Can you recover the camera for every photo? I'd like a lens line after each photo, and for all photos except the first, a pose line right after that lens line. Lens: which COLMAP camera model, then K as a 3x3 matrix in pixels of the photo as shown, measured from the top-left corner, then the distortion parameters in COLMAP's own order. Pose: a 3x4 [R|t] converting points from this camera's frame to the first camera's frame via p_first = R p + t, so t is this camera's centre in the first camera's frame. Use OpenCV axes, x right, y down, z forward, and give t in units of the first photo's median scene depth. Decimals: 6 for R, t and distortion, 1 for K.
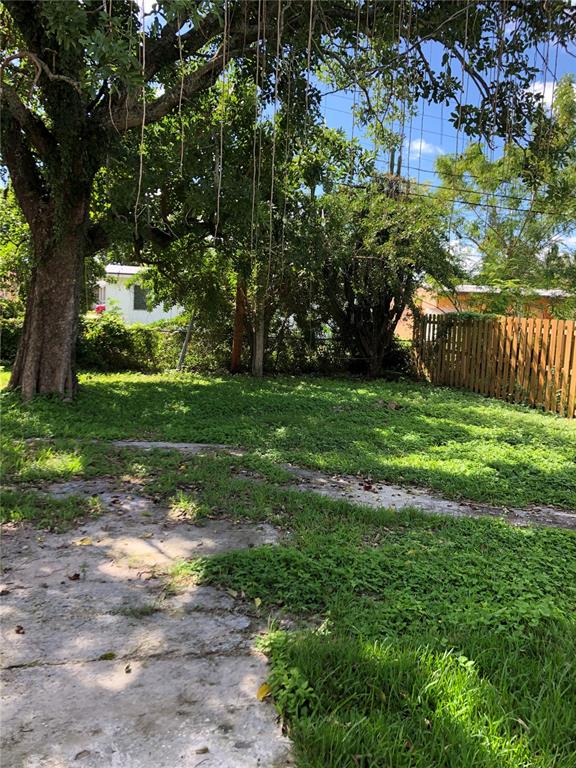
lens RADIAL K [[641.5, 0, 288.0], [0, 641.5, 384.0], [0, 0, 1]] dist [0.052973, -0.001762]
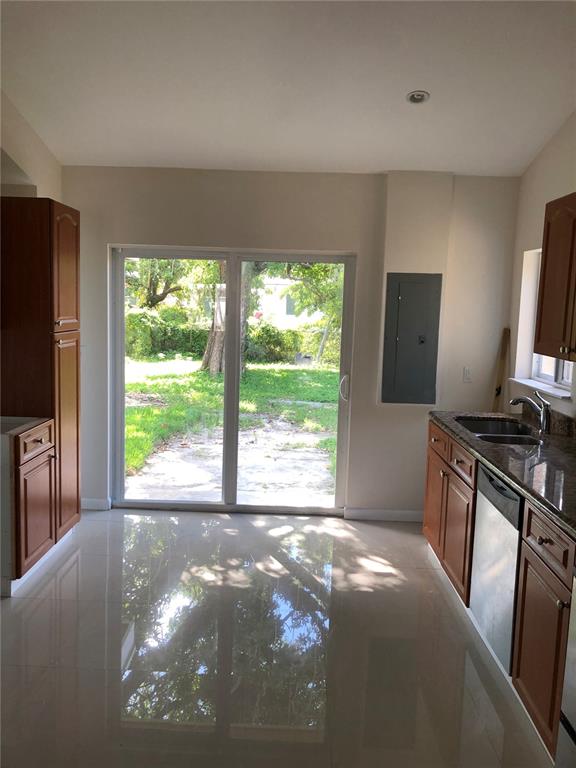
lens RADIAL K [[641.5, 0, 288.0], [0, 641.5, 384.0], [0, 0, 1]] dist [0.052973, -0.001762]
pose [[0.972850, 0.015278, -0.230930, 0.065926], [-0.016797, 0.999848, -0.004614, 0.028594], [0.230825, 0.008368, 0.972959, -0.249485]]
